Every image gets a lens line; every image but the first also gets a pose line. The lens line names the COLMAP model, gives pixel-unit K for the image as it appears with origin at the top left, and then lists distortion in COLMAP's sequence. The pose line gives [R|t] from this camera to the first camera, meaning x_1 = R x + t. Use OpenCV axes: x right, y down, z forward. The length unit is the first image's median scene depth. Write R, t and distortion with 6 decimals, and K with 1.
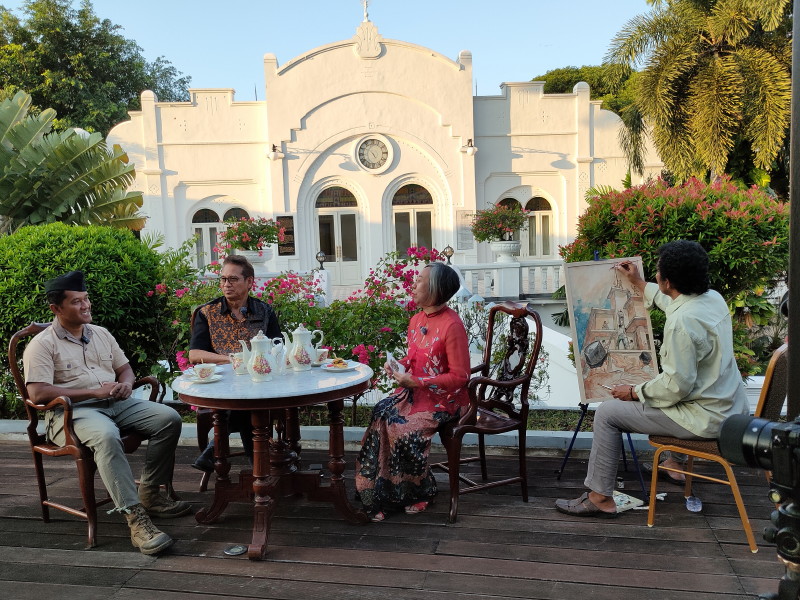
lens RADIAL K [[691.6, 0, 408.4], [0, 691.6, 297.5], [0, 0, 1]] dist [0.049795, -0.031697]
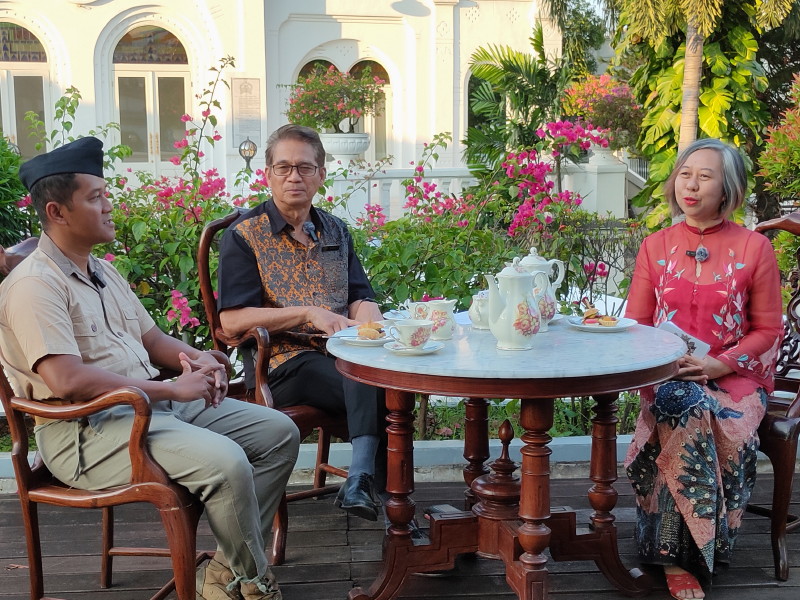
lens RADIAL K [[1209.3, 0, 406.1], [0, 1209.3, 296.2], [0, 0, 1]] dist [0.015738, 0.000000]
pose [[0.960701, -0.009051, 0.277439, -0.131822], [-0.004177, 0.998884, 0.047048, 0.008318], [-0.277555, -0.046358, 0.959591, 0.025826]]
